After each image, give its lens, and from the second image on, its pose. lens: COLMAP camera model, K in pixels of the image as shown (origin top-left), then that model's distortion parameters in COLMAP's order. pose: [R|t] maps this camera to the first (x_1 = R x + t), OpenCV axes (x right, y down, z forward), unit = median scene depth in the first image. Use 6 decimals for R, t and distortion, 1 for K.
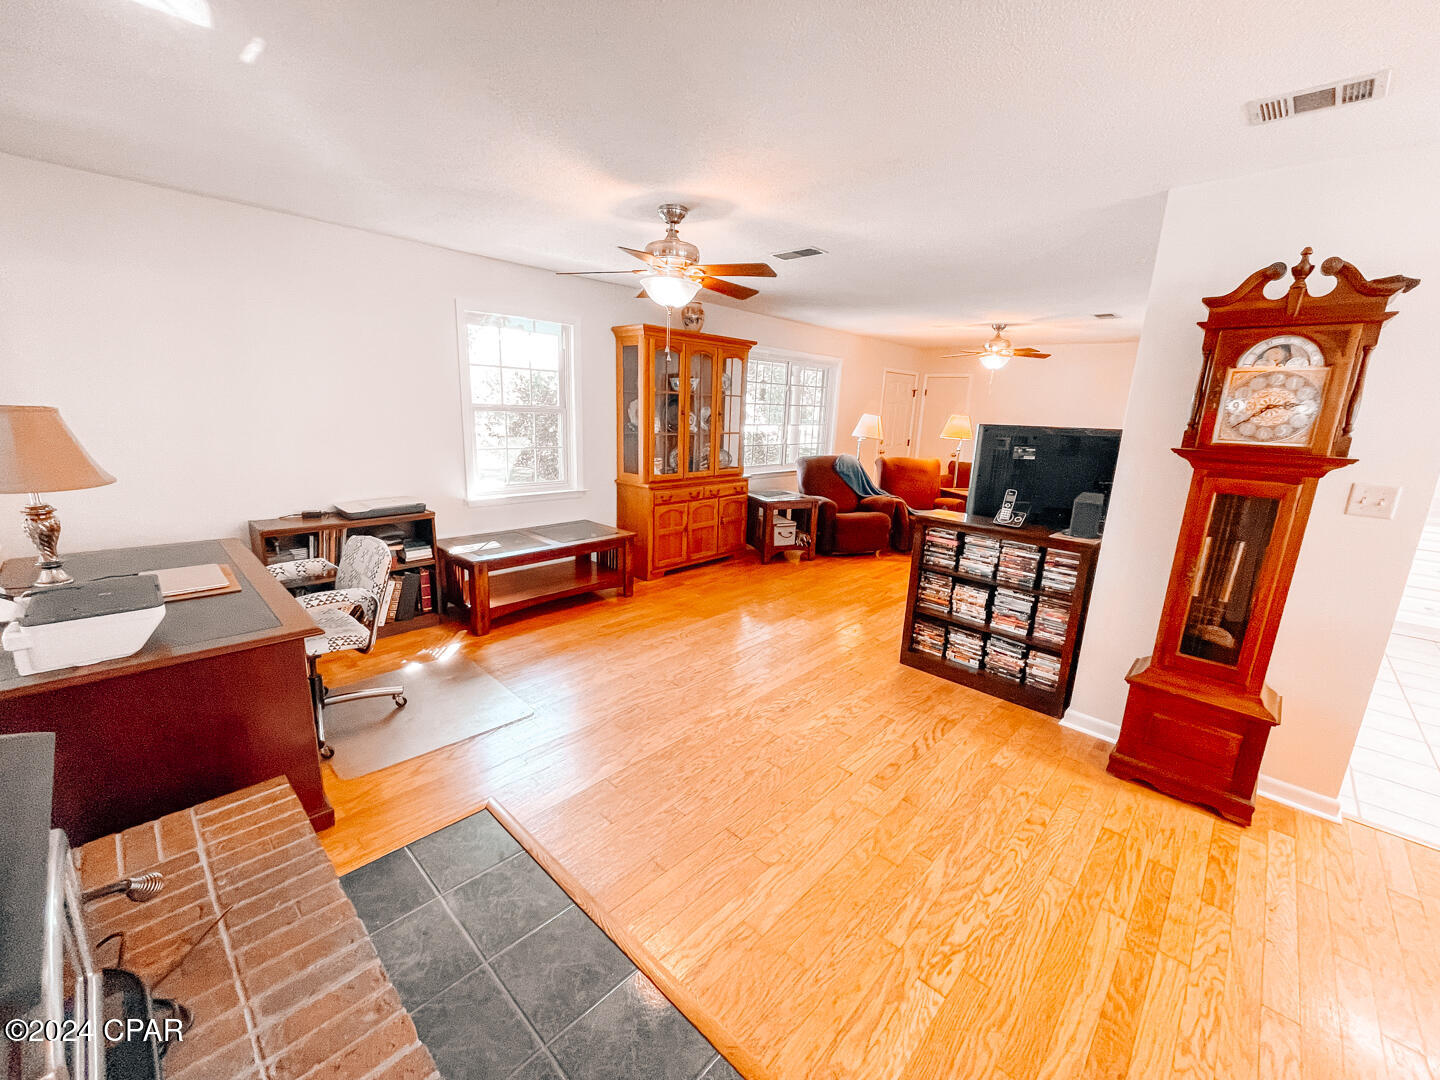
lens RADIAL K [[588.2, 0, 719.3], [0, 588.2, 539.7], [0, 0, 1]] dist [-0.002374, 0.000130]
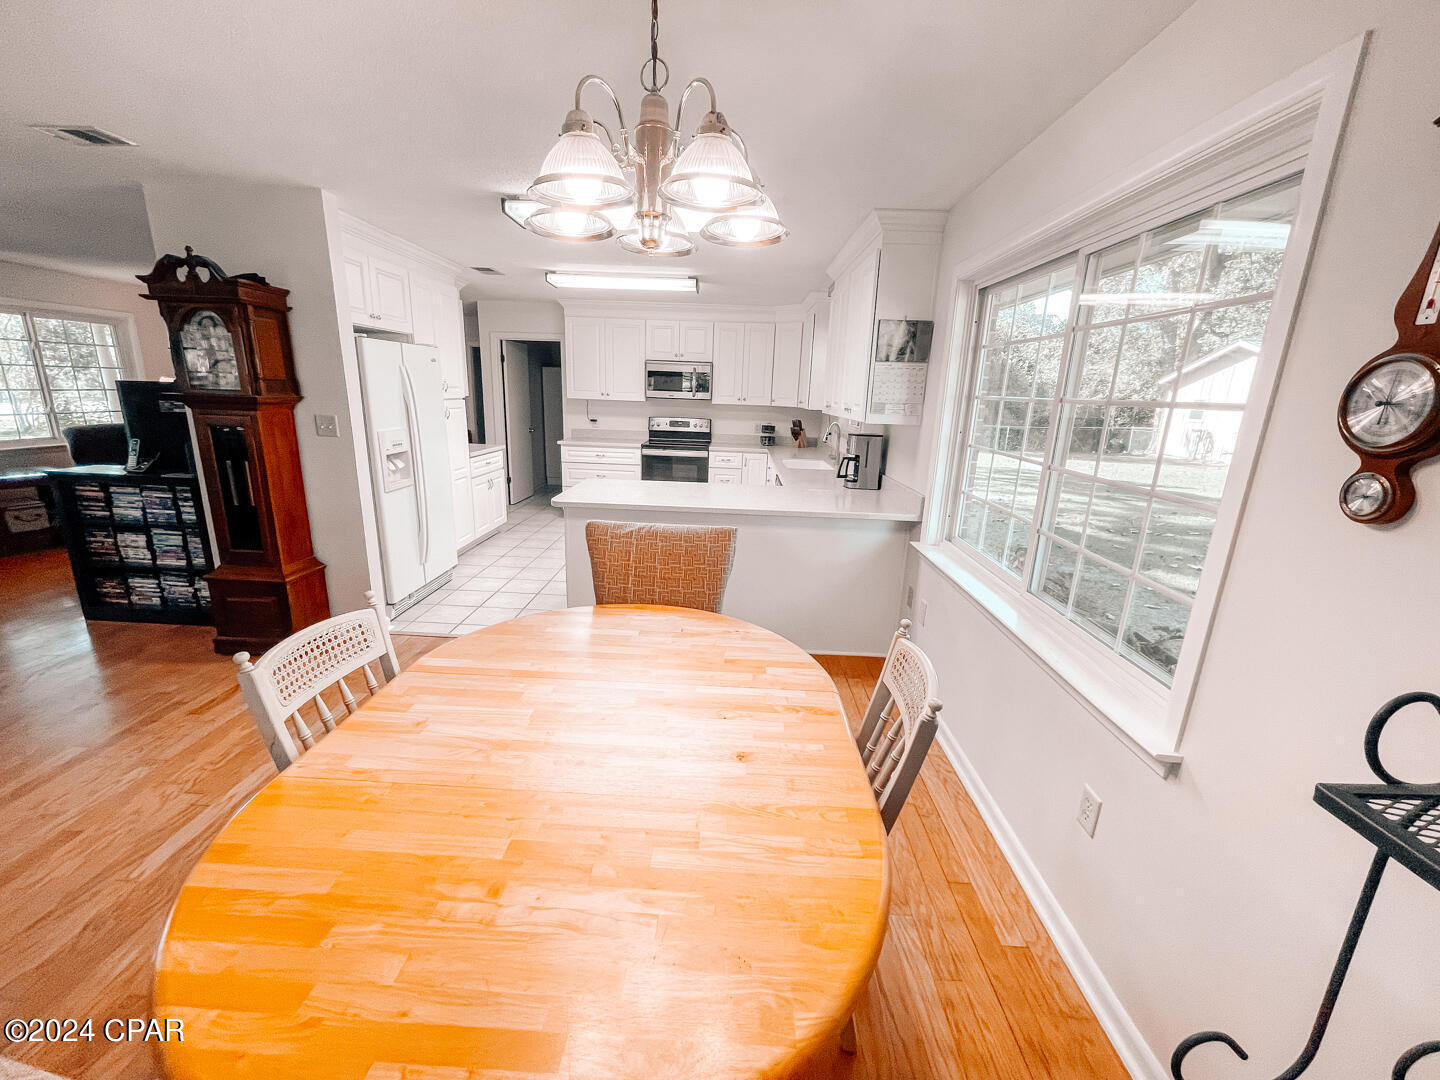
lens RADIAL K [[588.2, 0, 712.6], [0, 588.2, 542.8], [0, 0, 1]] dist [-0.002374, 0.000130]
pose [[0.749095, -0.182429, 0.636849, 0.548788], [0.145312, 0.983172, 0.110711, 0.137216], [-0.646329, 0.009609, 0.762998, -0.527175]]
